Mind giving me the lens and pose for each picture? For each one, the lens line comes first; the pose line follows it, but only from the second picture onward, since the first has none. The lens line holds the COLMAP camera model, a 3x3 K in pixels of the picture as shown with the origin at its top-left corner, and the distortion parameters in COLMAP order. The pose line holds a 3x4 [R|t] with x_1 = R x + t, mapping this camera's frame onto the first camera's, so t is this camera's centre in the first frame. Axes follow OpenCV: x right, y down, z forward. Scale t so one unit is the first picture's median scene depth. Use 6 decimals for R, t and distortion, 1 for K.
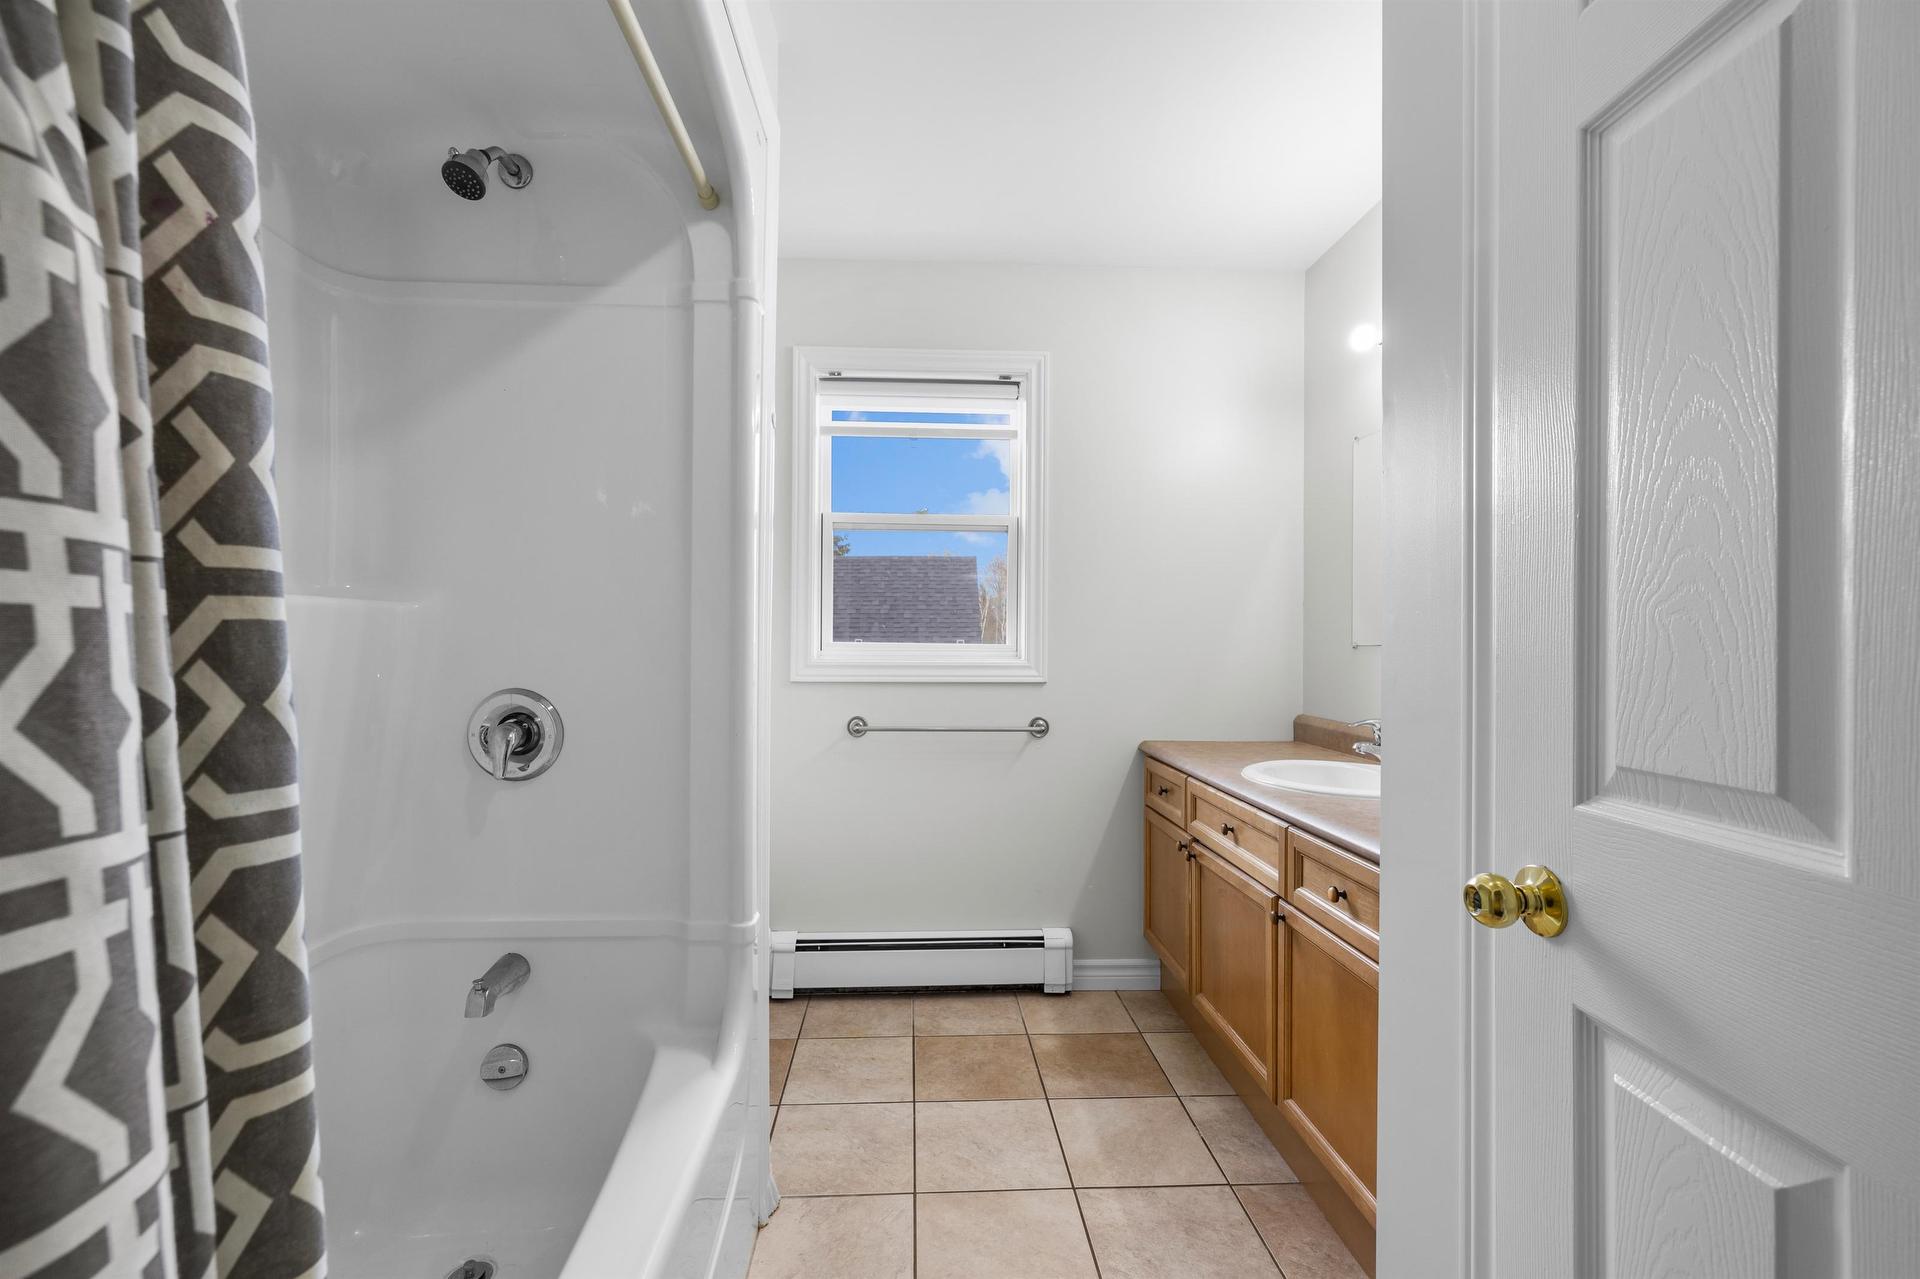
lens RADIAL K [[812.1, 0, 944.7], [0, 812.1, 637.0], [0, 0, 1]] dist [0.002767, 0.000276]
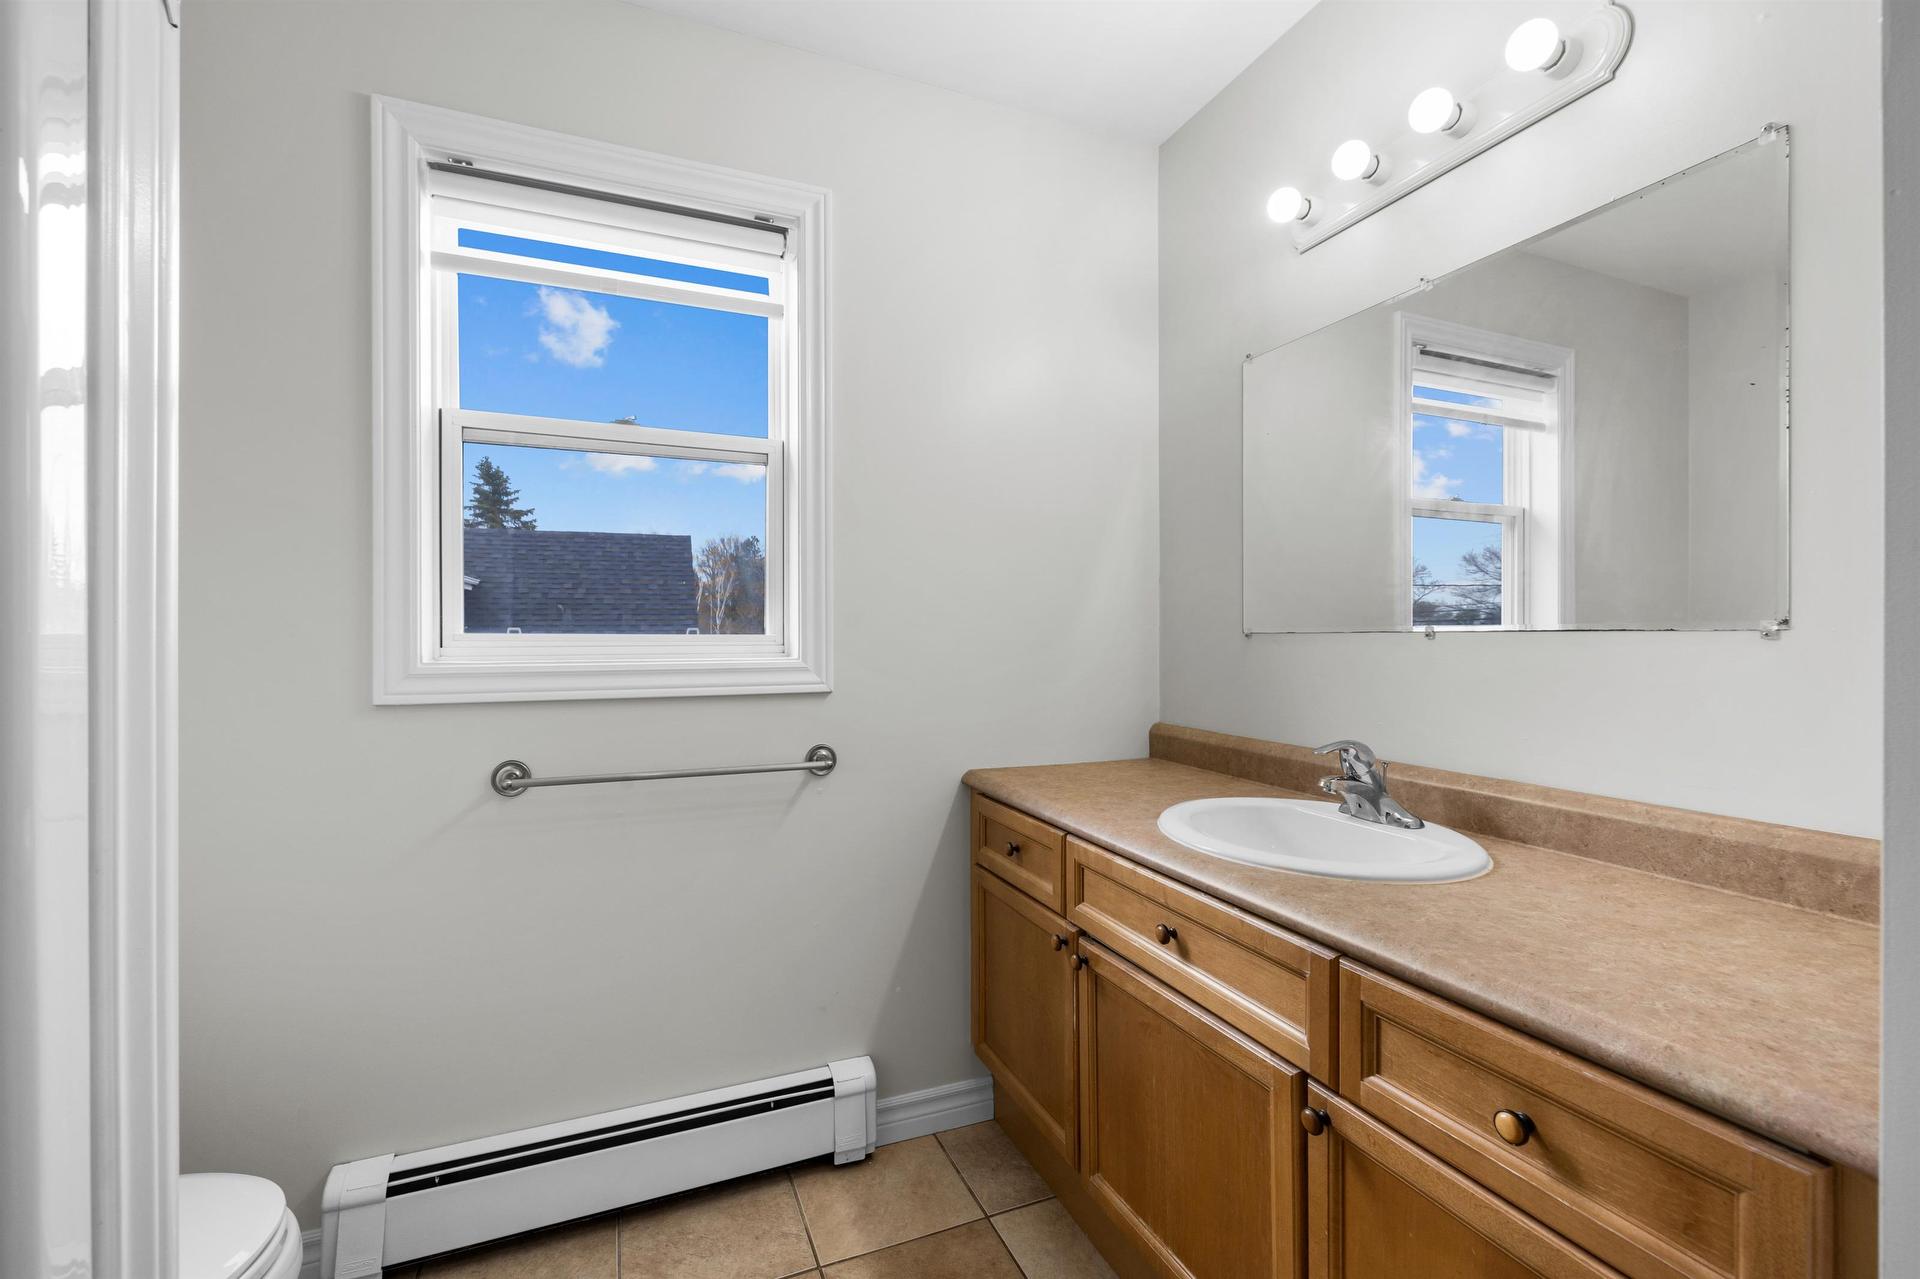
lens RADIAL K [[812.1, 0, 944.7], [0, 812.1, 637.0], [0, 0, 1]] dist [0.002767, 0.000276]
pose [[0.940662, -0.008515, 0.339238, -0.012573], [0.003360, 0.999870, 0.015781, 0.001288], [-0.339328, -0.013705, 0.940568, 0.359528]]
